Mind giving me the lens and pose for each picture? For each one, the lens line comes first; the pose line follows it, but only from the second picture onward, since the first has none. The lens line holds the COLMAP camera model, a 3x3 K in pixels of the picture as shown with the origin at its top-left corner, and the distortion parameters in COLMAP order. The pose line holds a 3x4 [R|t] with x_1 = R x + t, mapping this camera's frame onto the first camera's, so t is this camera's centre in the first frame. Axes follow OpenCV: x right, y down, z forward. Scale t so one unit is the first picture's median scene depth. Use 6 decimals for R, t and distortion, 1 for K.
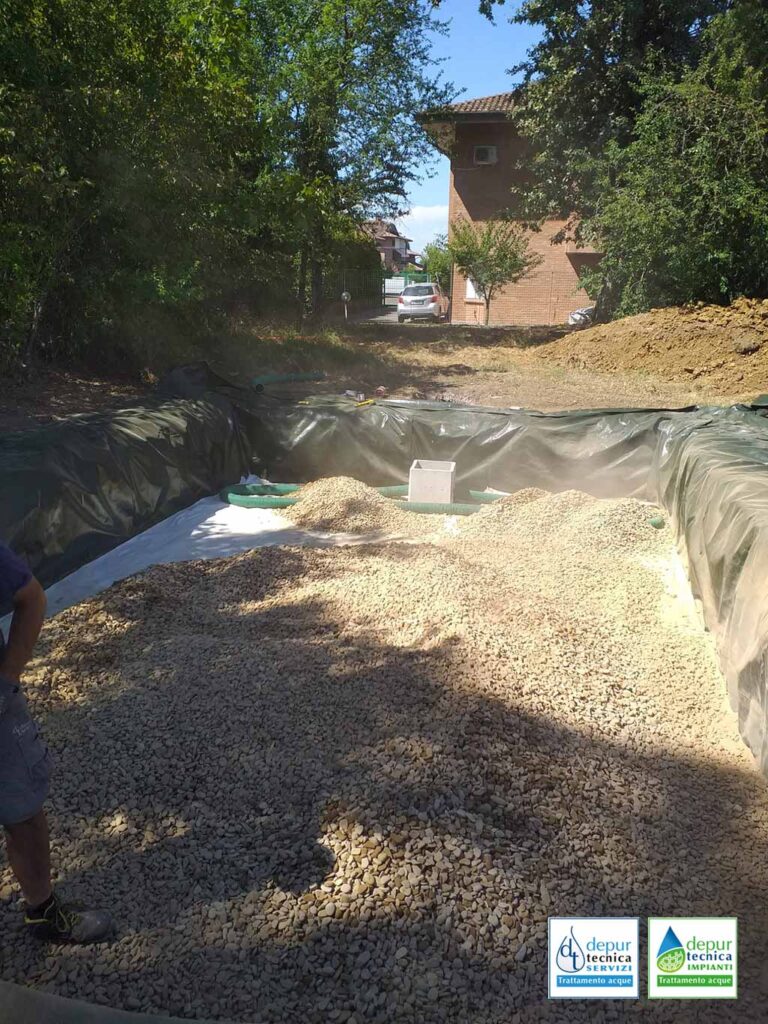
lens RADIAL K [[815.8, 0, 385.4], [0, 815.8, 507.2], [0, 0, 1]] dist [0.055855, -0.082621]
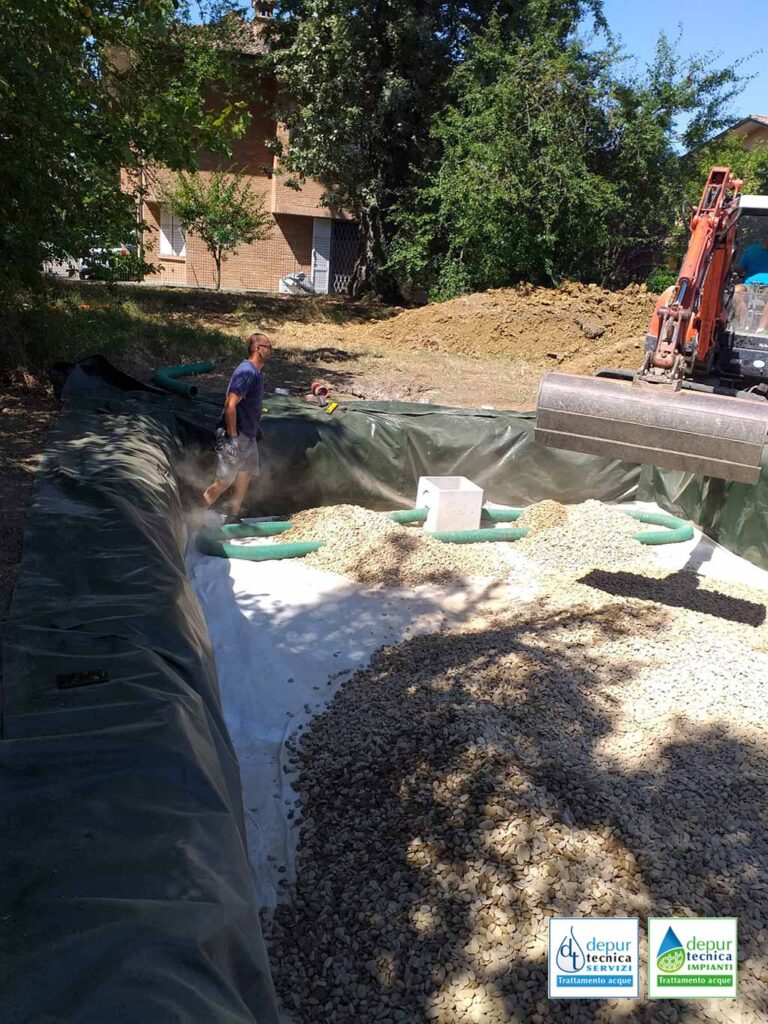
lens RADIAL K [[815.8, 0, 385.4], [0, 815.8, 507.2], [0, 0, 1]] dist [0.055855, -0.082621]
pose [[0.888886, -0.088406, 0.449517, -0.258742], [0.064707, 0.995595, 0.067849, -0.060282], [-0.453535, -0.031223, 0.890691, 0.189652]]
